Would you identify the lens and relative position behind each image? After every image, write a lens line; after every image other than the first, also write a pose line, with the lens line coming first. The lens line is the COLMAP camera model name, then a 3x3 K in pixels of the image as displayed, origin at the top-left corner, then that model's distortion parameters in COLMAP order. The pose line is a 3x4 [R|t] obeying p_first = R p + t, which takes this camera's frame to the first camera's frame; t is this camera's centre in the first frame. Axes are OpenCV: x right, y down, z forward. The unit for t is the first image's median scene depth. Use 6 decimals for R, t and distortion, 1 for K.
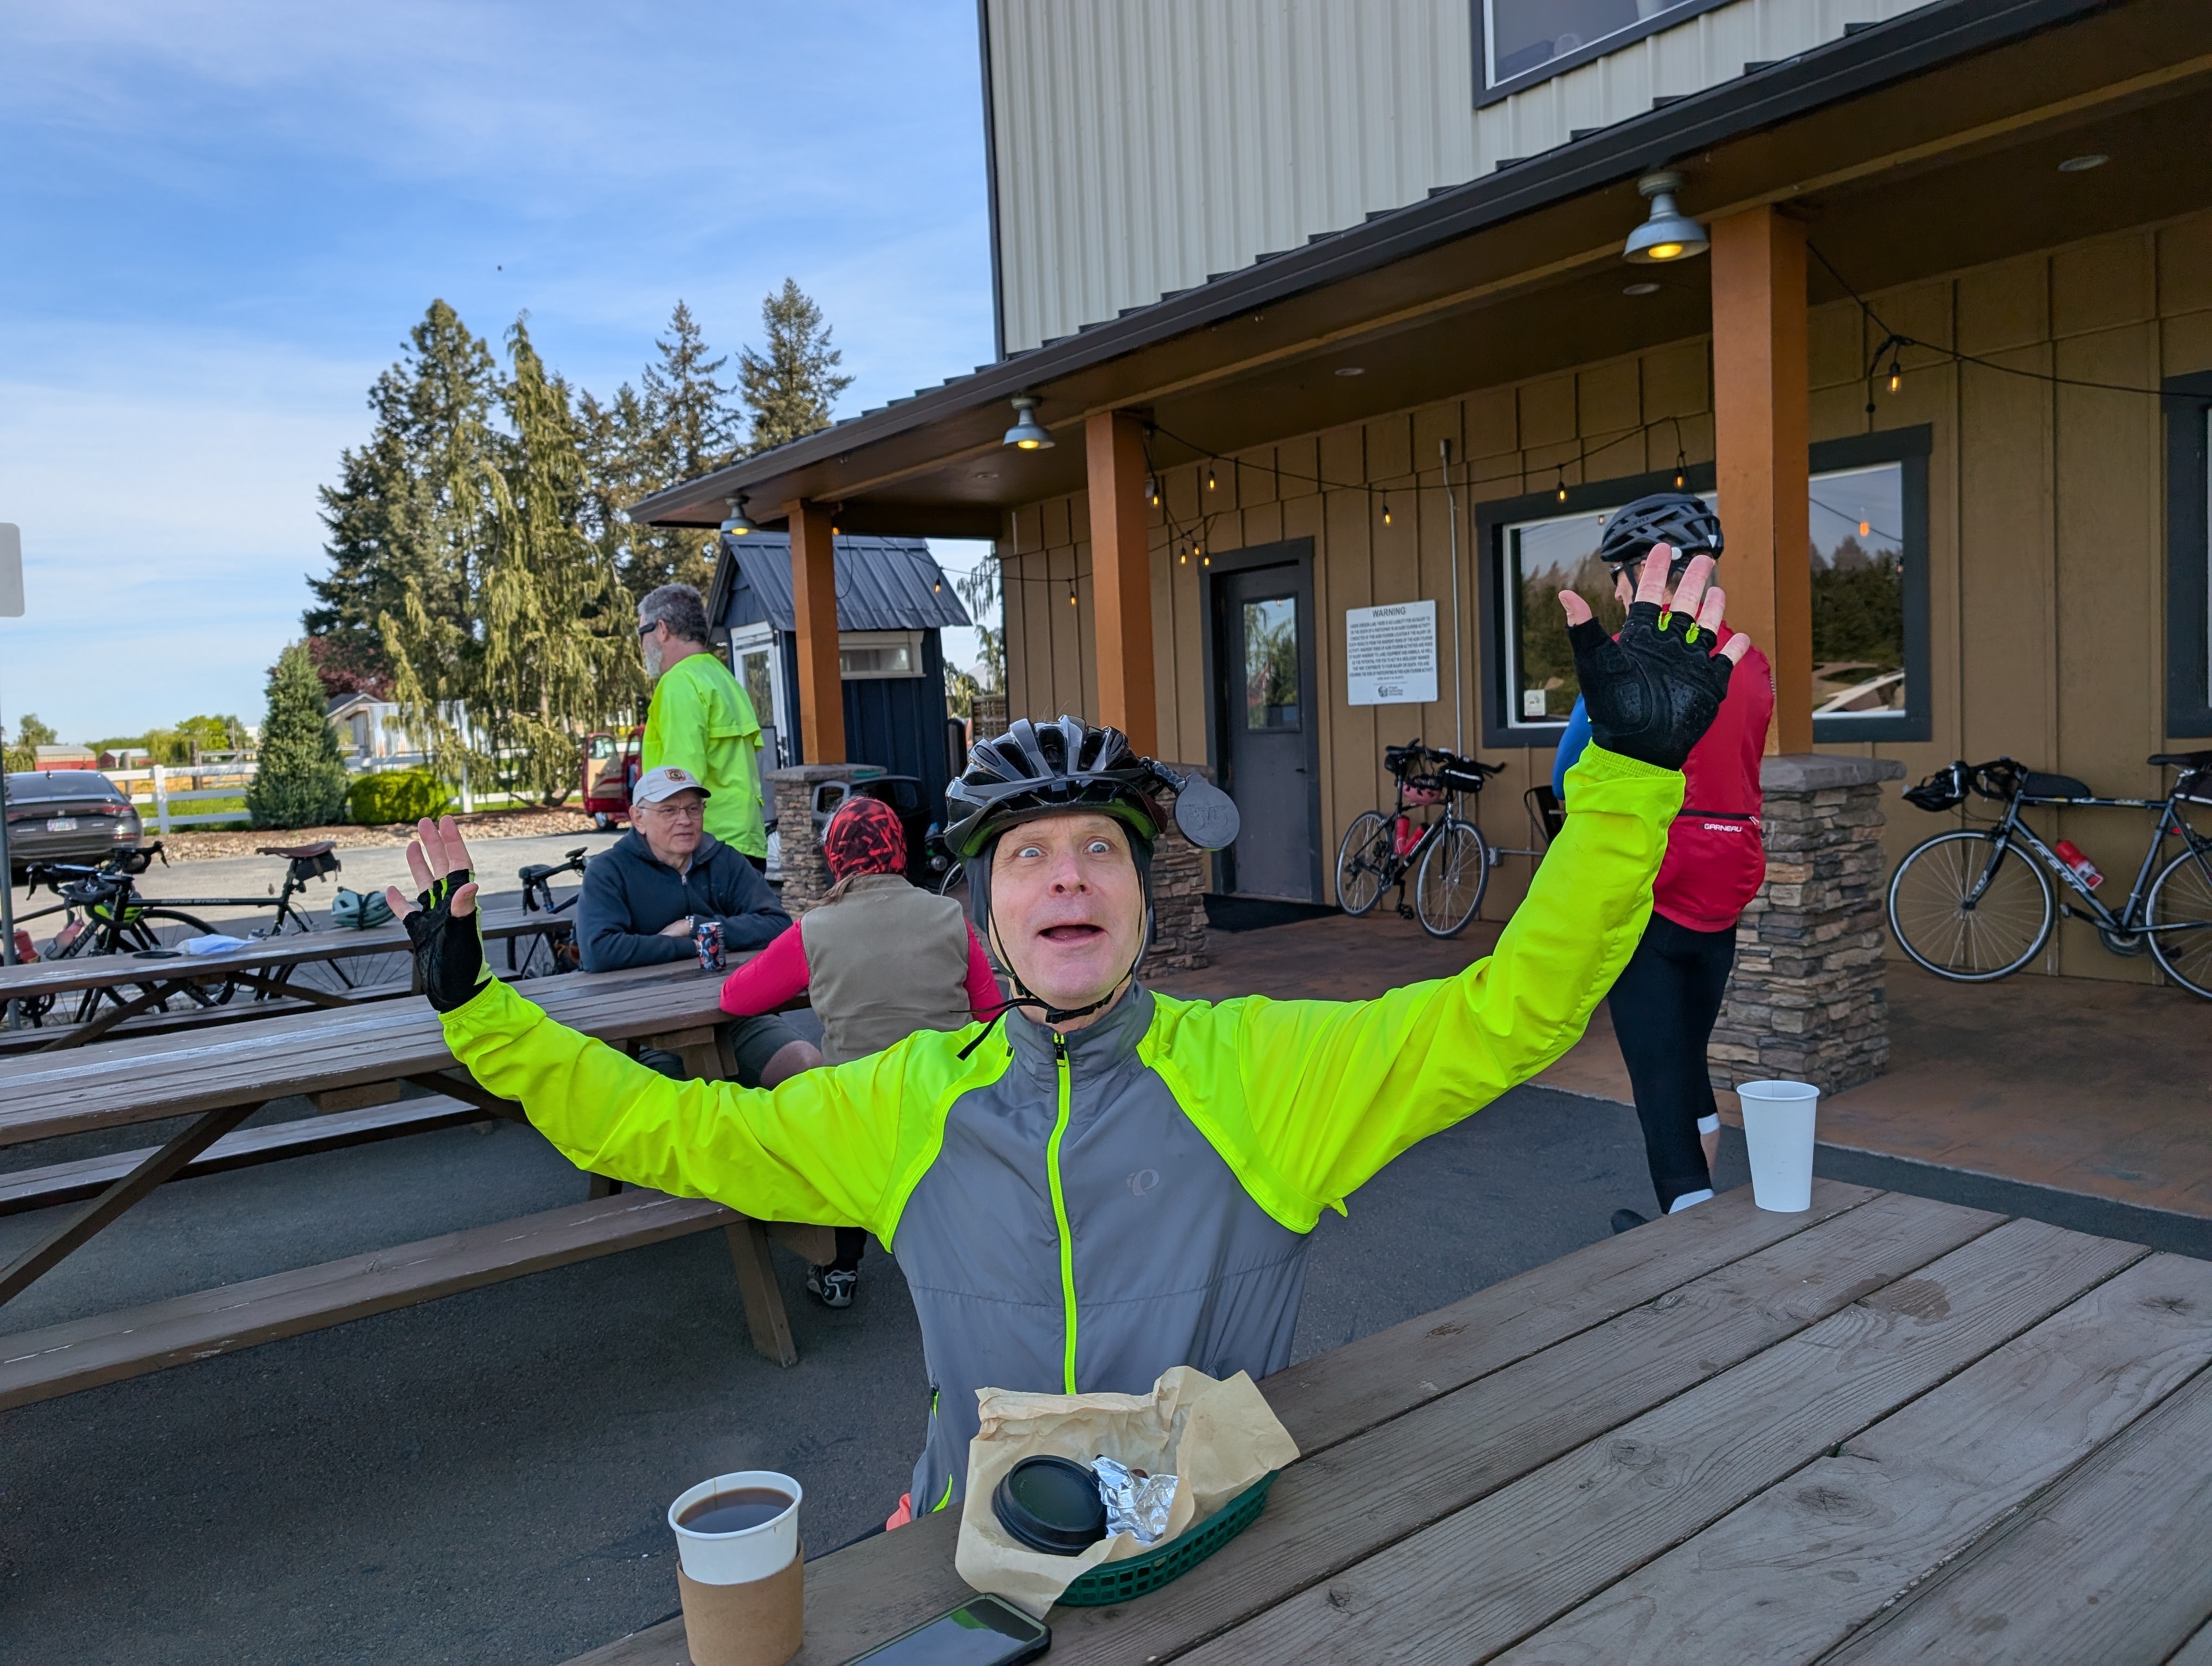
lens RADIAL K [[1626.8, 0, 1119.9], [0, 1626.8, 817.9], [0, 0, 1]] dist [0.017376, 0.007479]
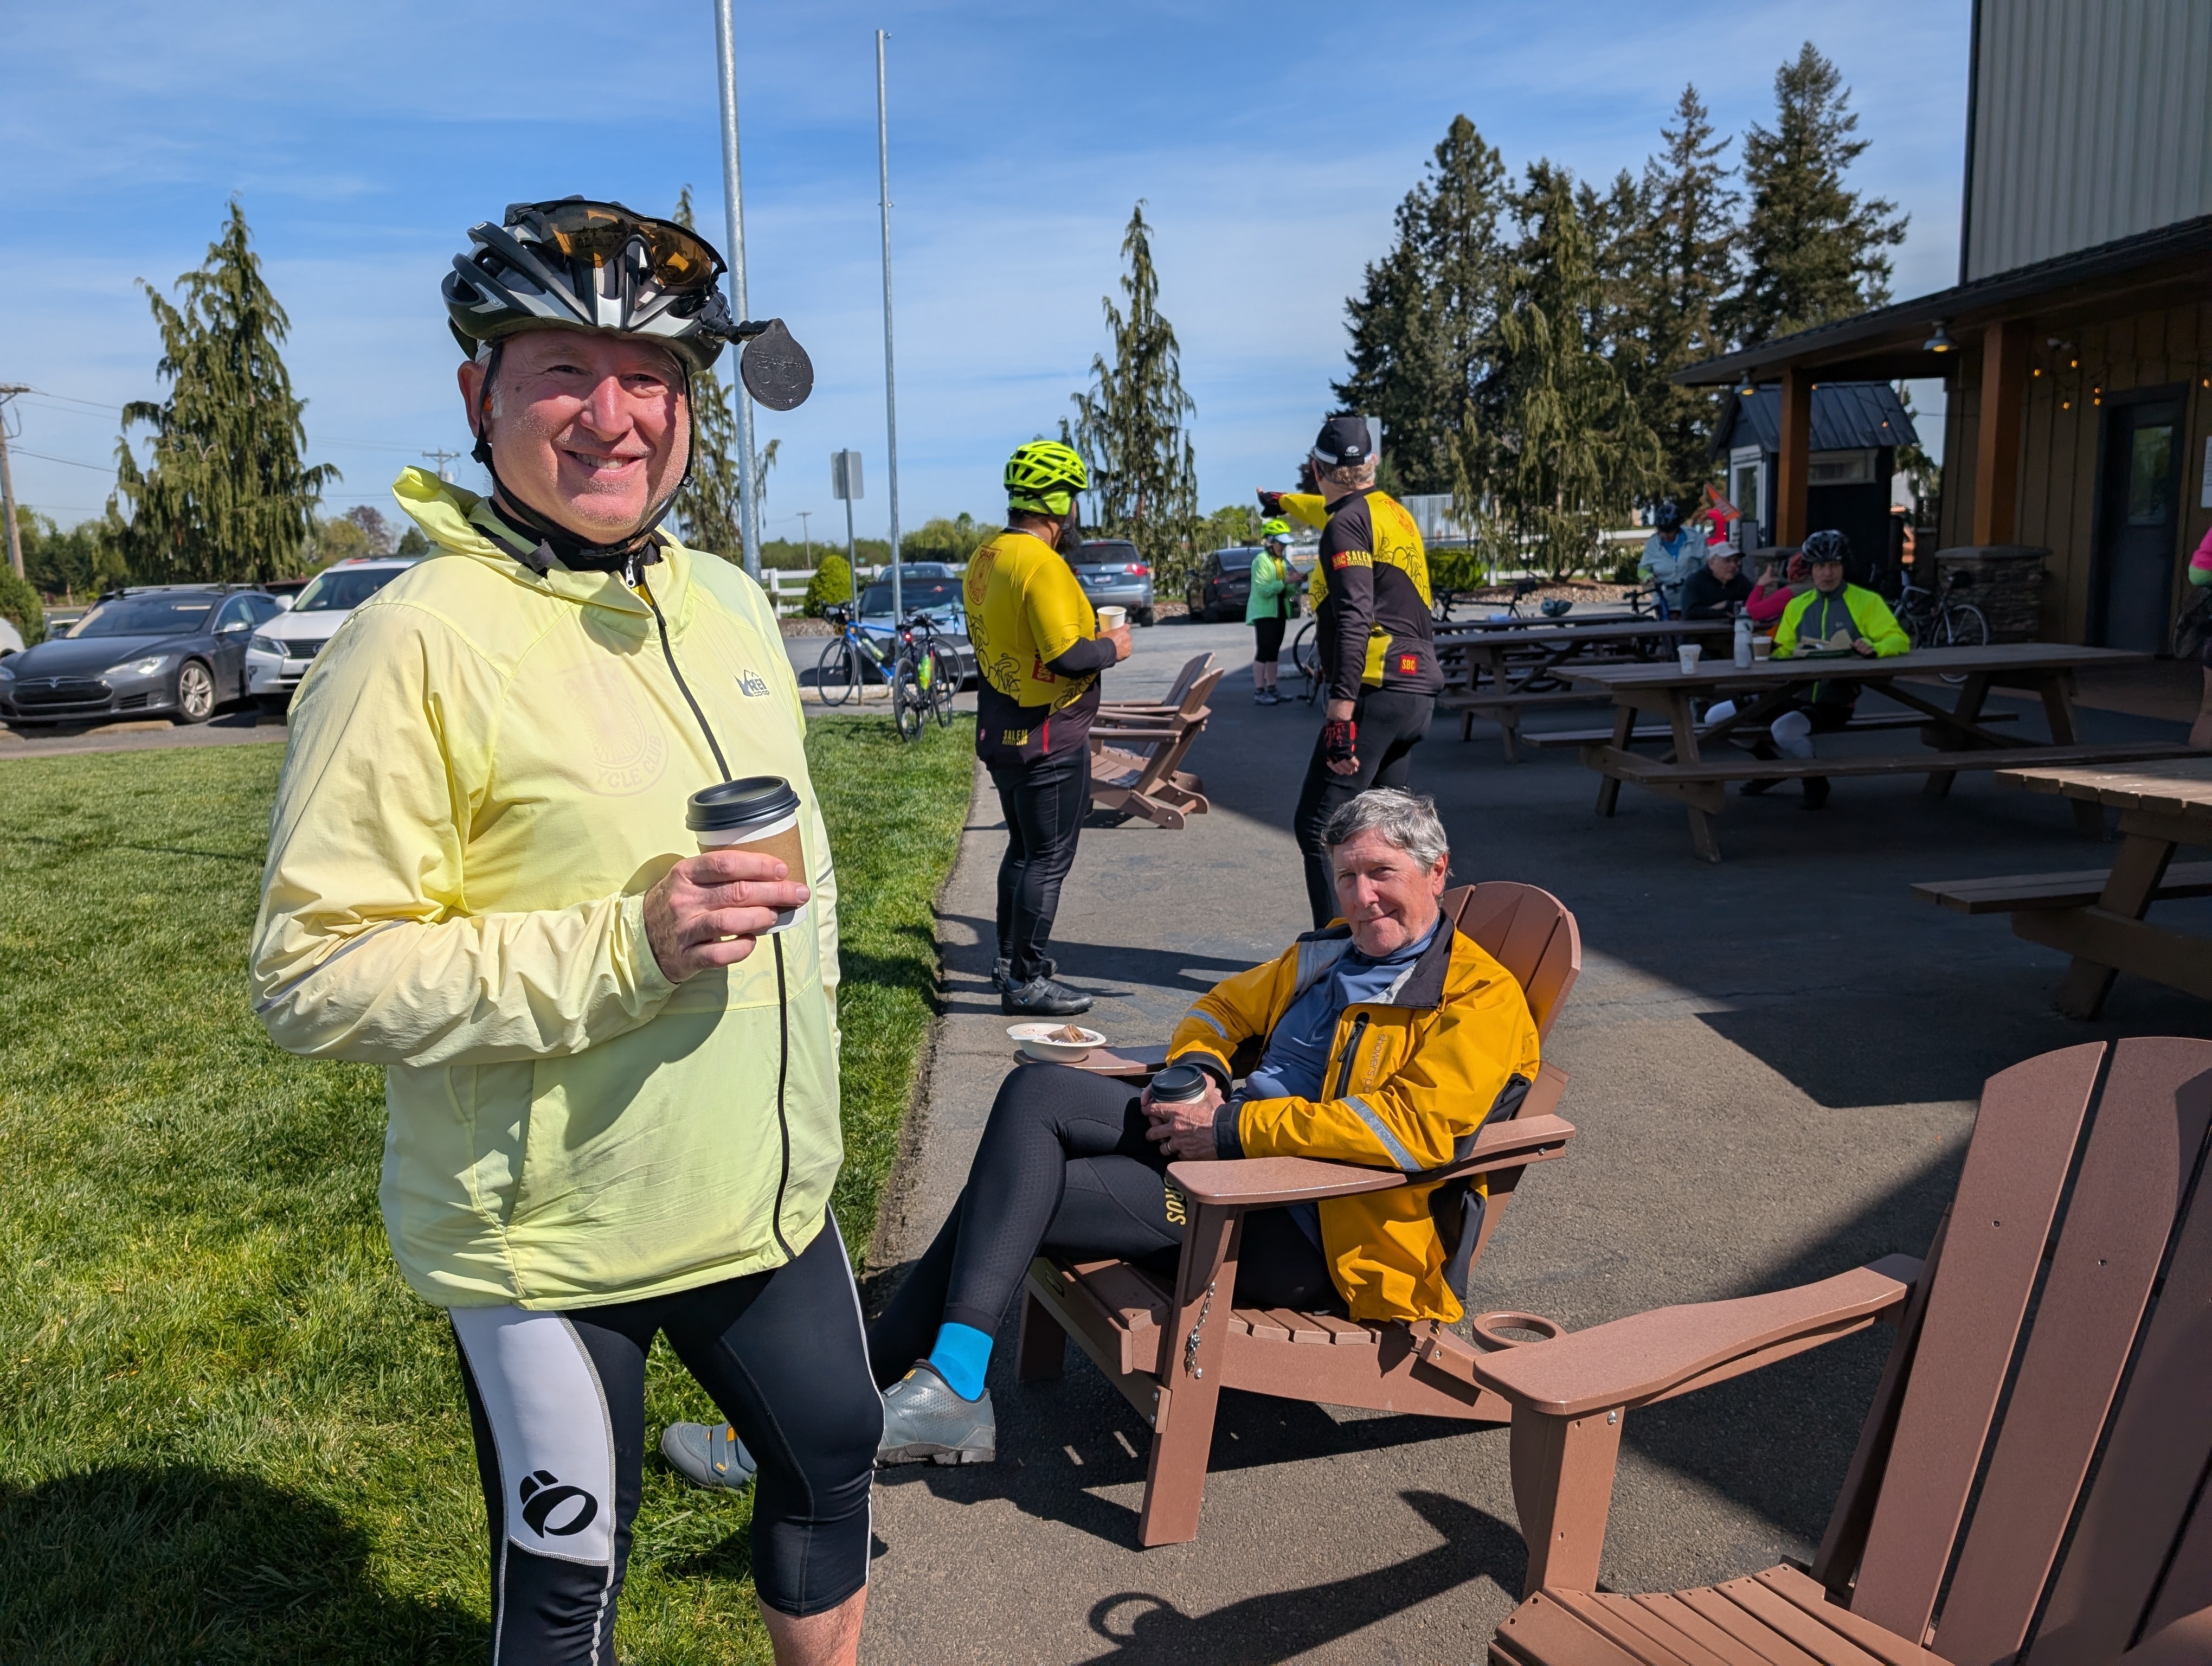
lens RADIAL K [[1626.8, 0, 1119.9], [0, 1626.8, 817.9], [0, 0, 1]] dist [0.017376, 0.007479]
pose [[0.842315, 0.101734, -0.529298, 0.014872], [-0.033317, 0.989975, 0.137258, 0.003589], [0.537956, -0.097980, 0.837260, -0.077148]]
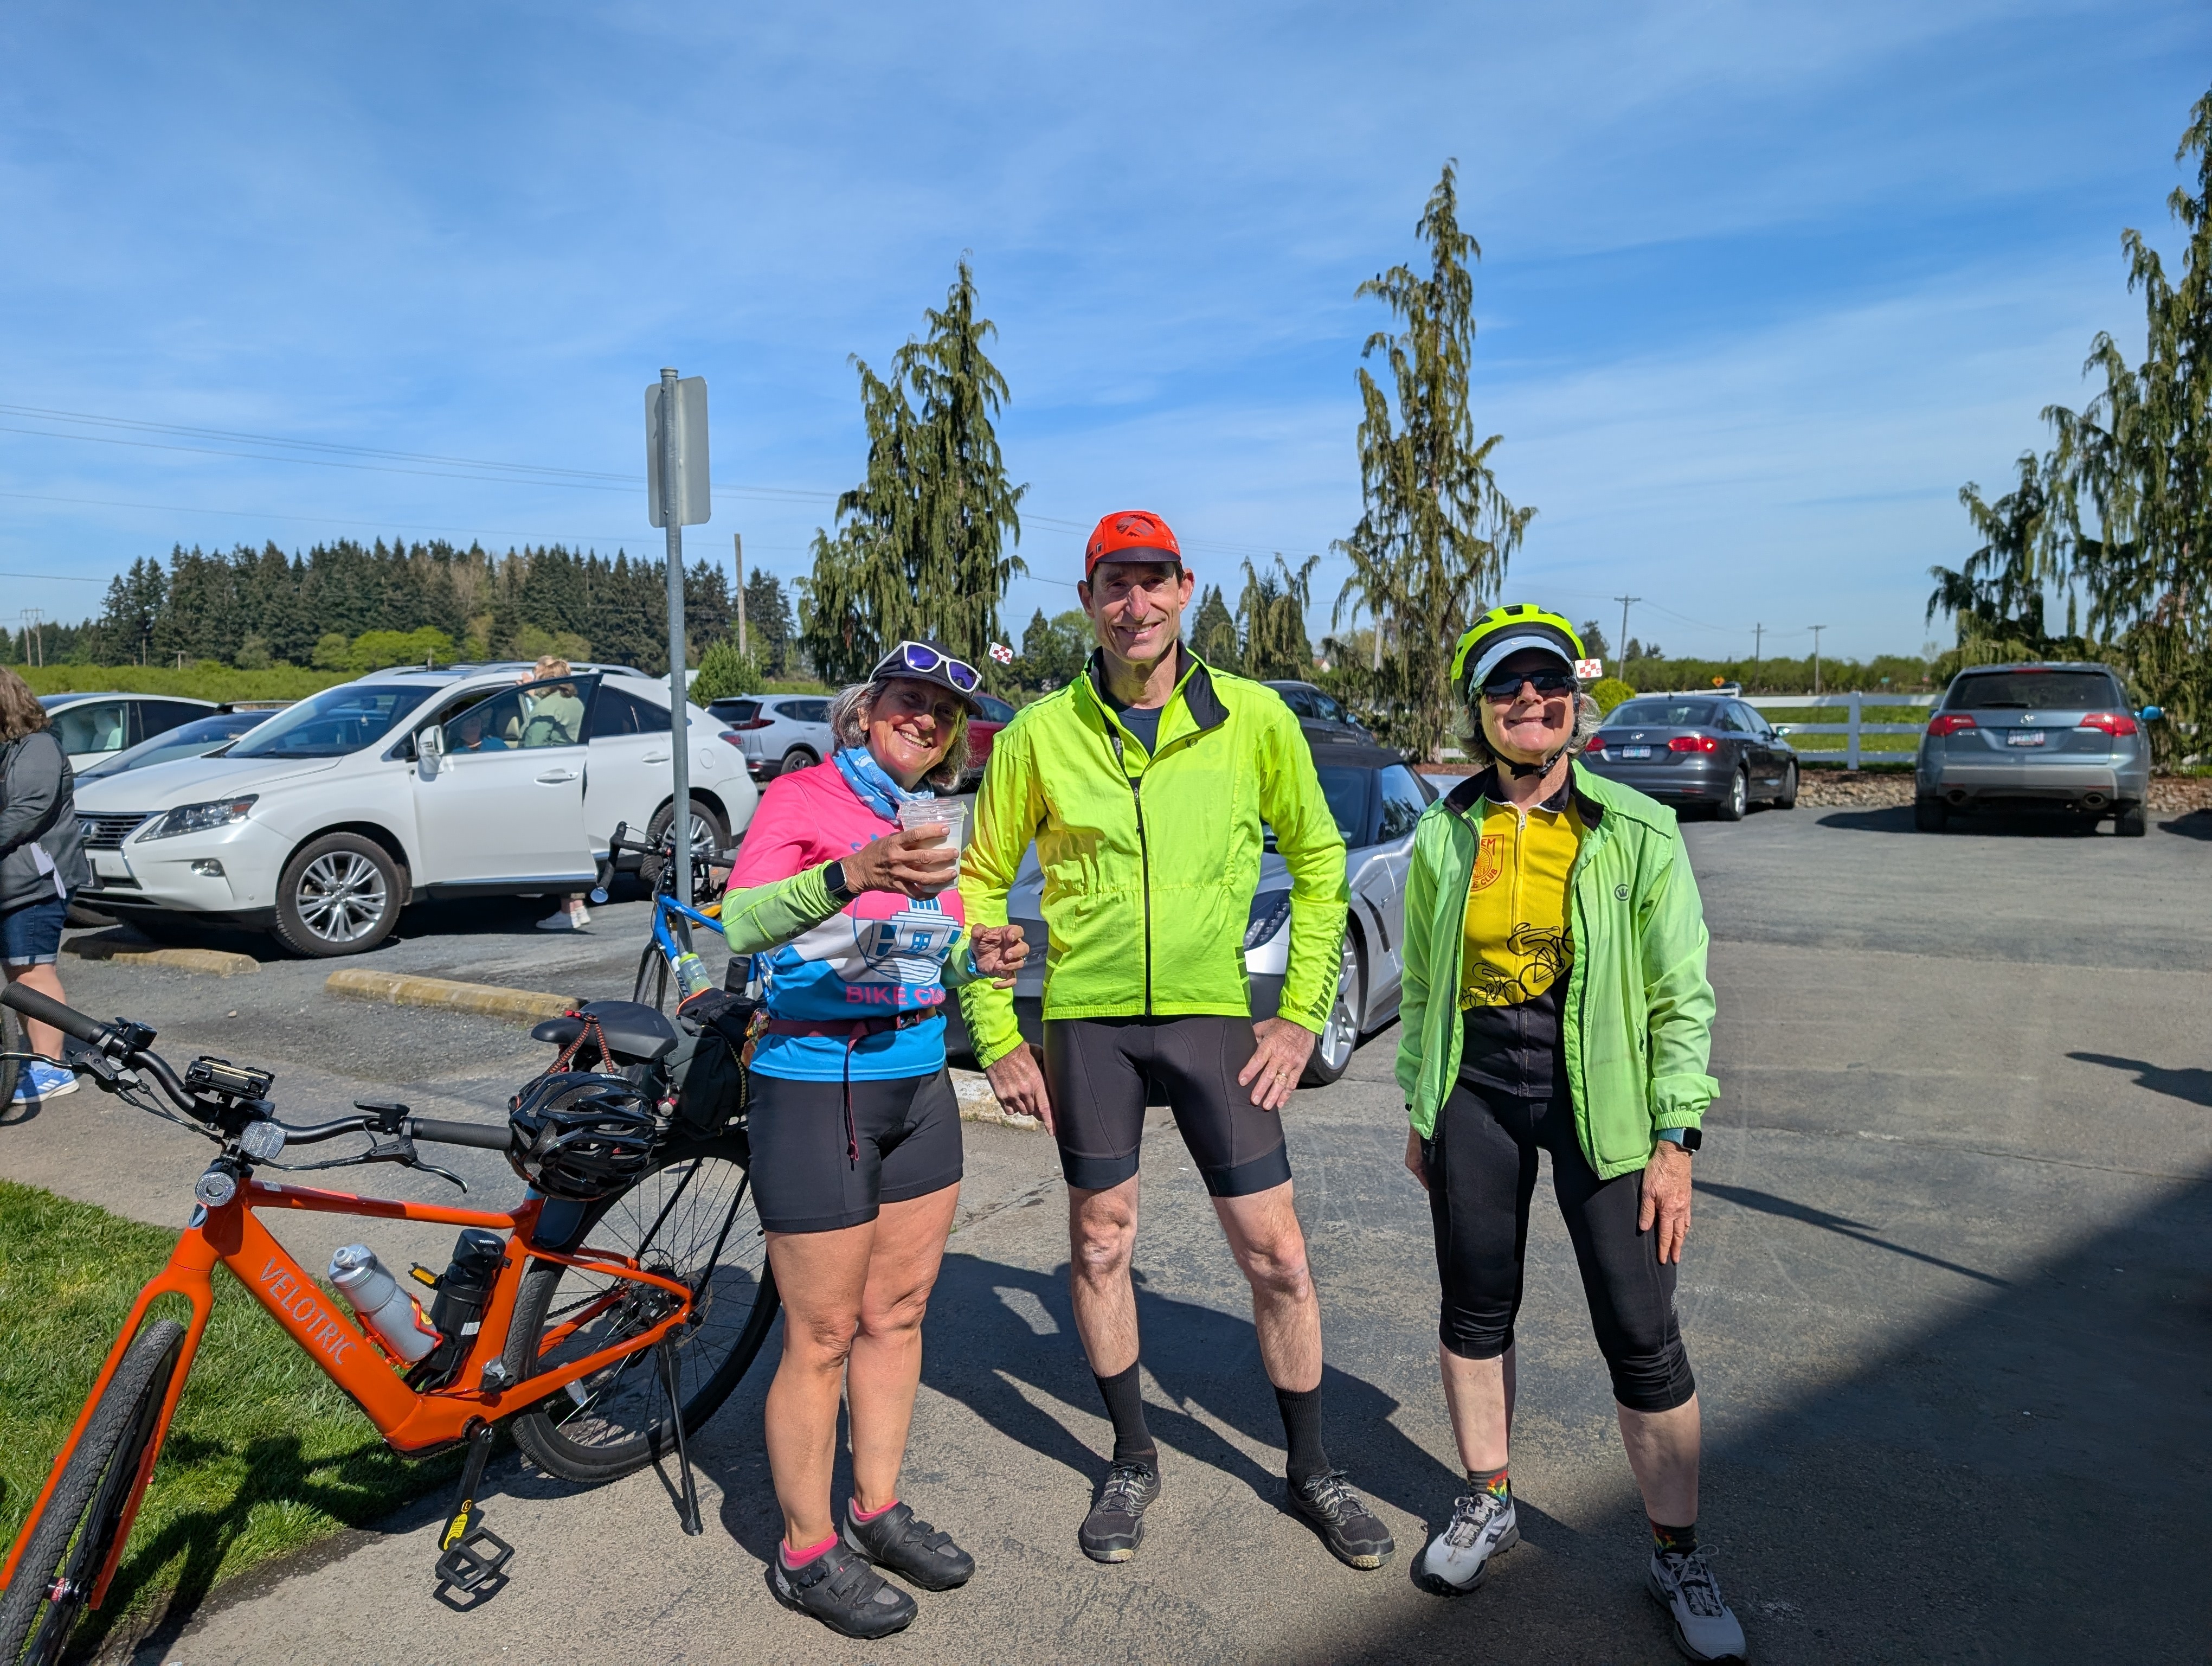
lens RADIAL K [[1610.6, 0, 1076.3], [0, 1610.6, 838.7], [0, 0, 1]] dist [0.002995, -0.003249]
pose [[0.359702, 0.130426, -0.923907, -0.045900], [-0.063280, 0.991312, 0.115305, -0.001580], [0.930919, 0.016989, 0.364830, 0.046341]]
